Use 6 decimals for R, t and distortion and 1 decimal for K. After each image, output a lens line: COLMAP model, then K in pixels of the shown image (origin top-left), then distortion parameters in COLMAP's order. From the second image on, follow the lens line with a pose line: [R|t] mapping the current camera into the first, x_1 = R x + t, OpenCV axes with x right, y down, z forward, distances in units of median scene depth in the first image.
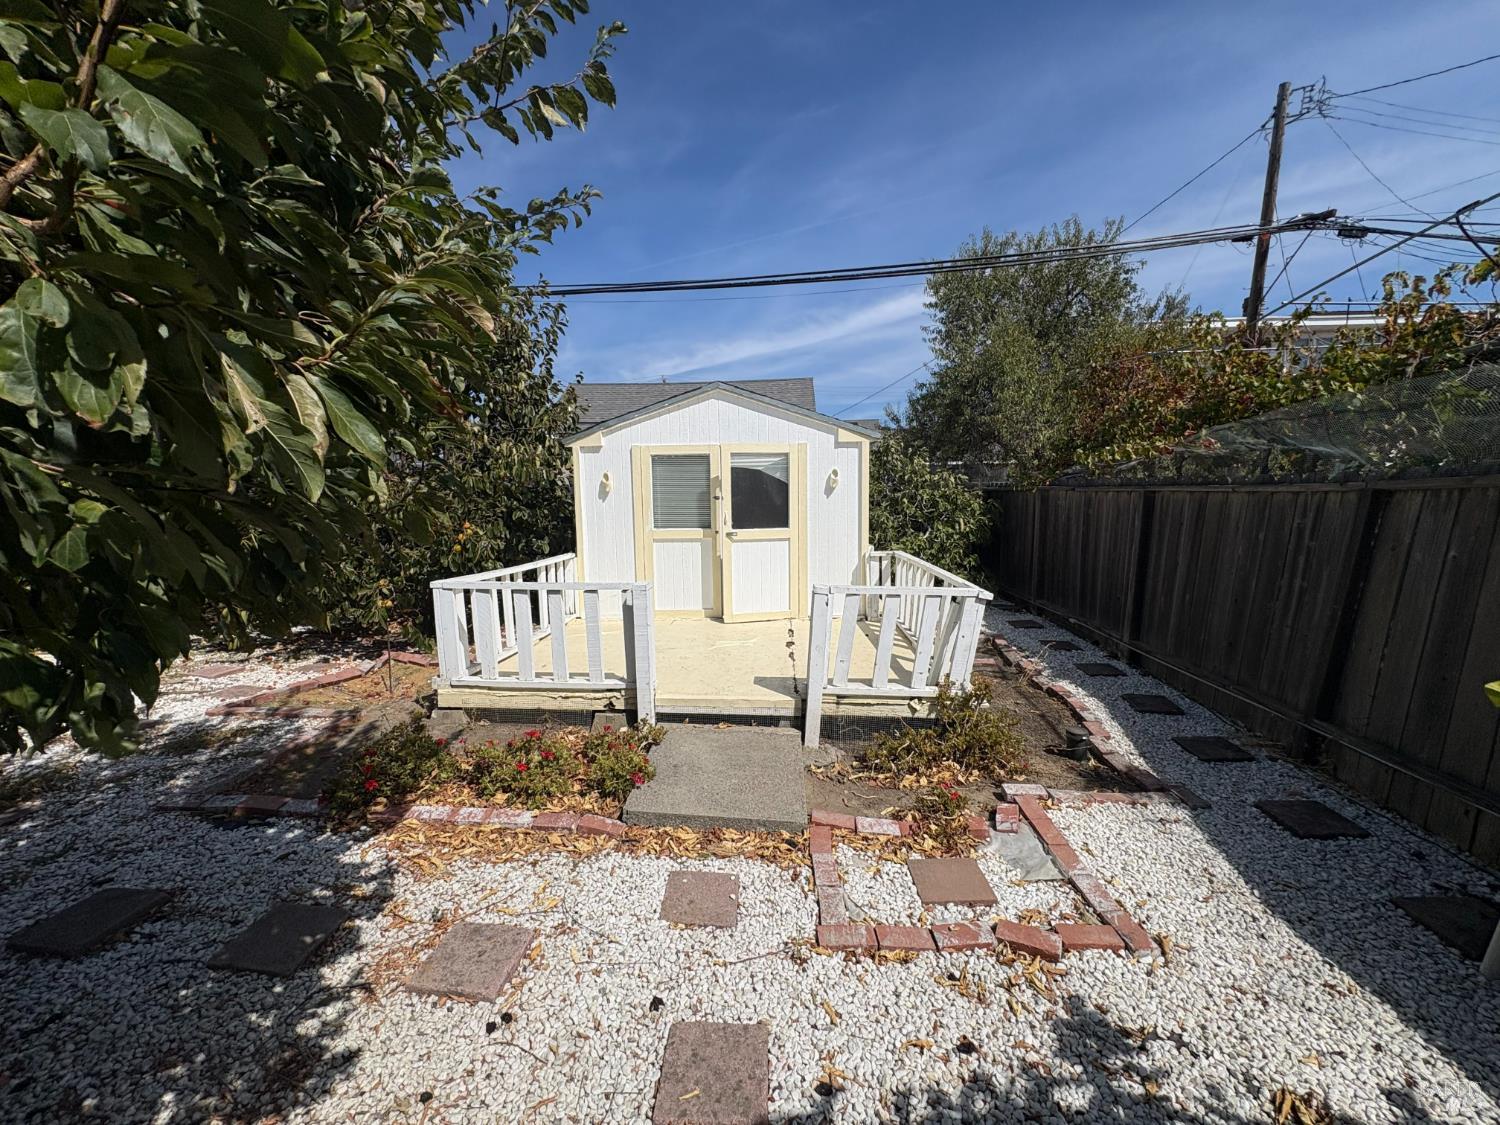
lens RADIAL K [[599.3, 0, 750.1], [0, 599.3, 560.6], [0, 0, 1]] dist [-0.001771, 0.000382]
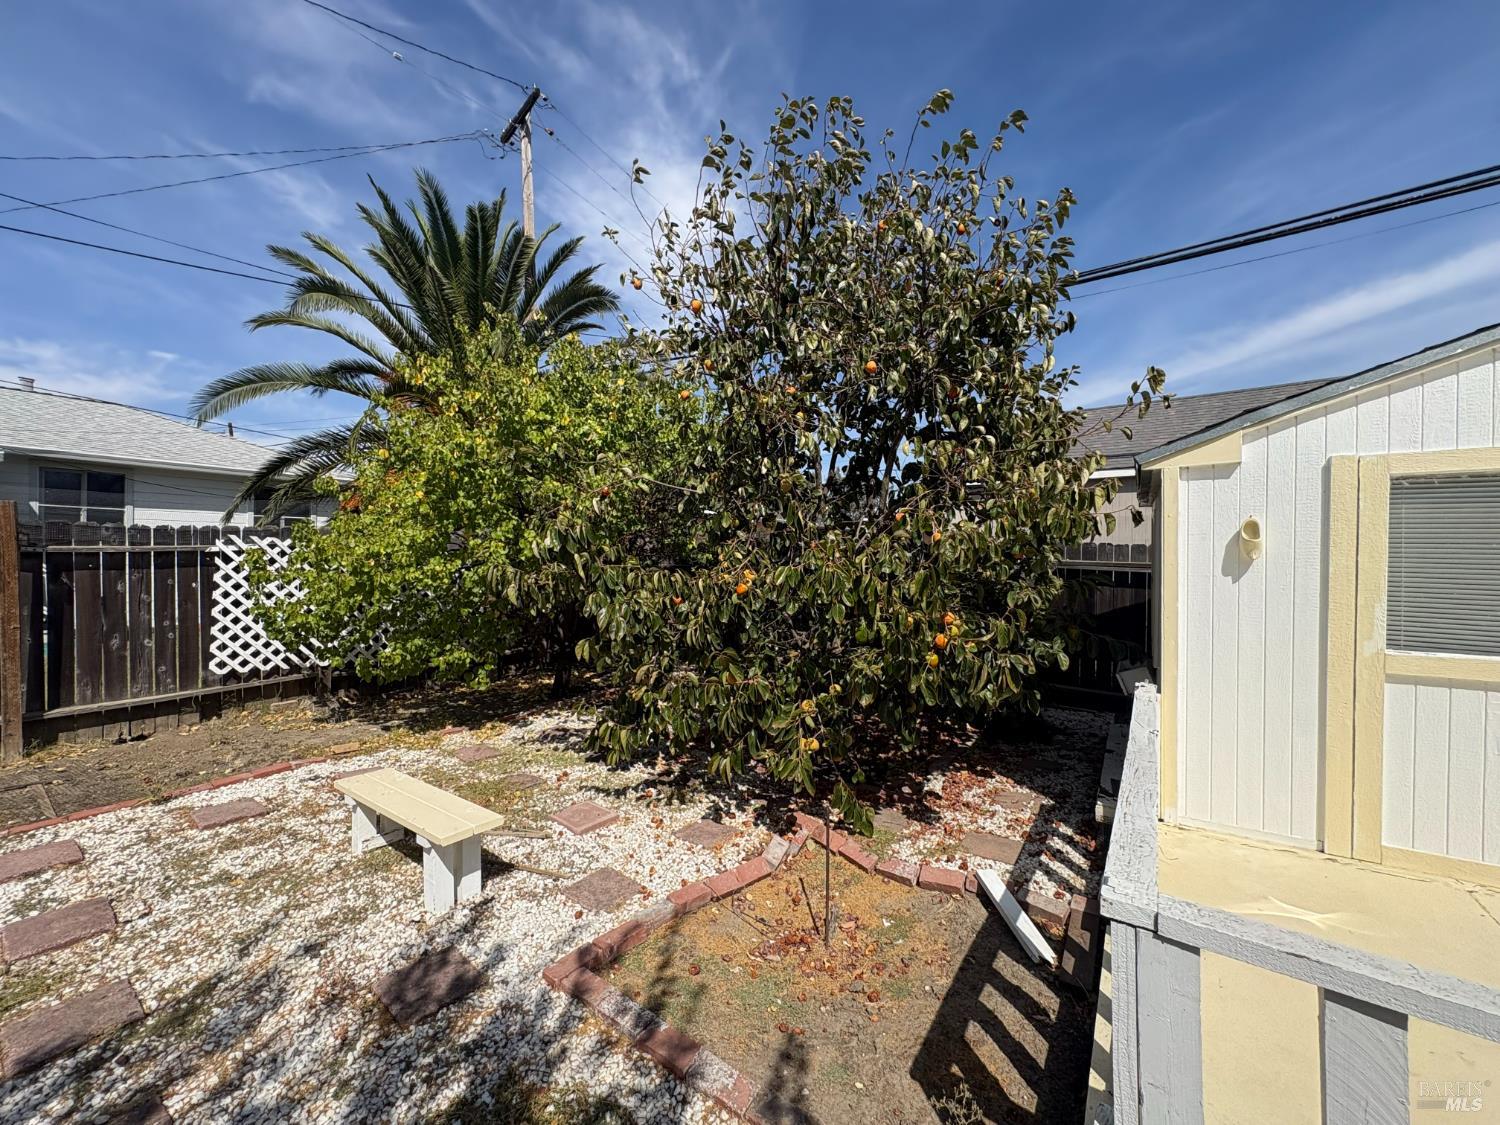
lens RADIAL K [[599.3, 0, 750.1], [0, 599.3, 560.6], [0, 0, 1]] dist [-0.001771, 0.000382]
pose [[0.863223, 0.016792, -0.504543, -0.357028], [-0.065397, 0.994745, -0.078781, -0.056710], [0.500568, 0.101001, 0.859785, 0.435515]]
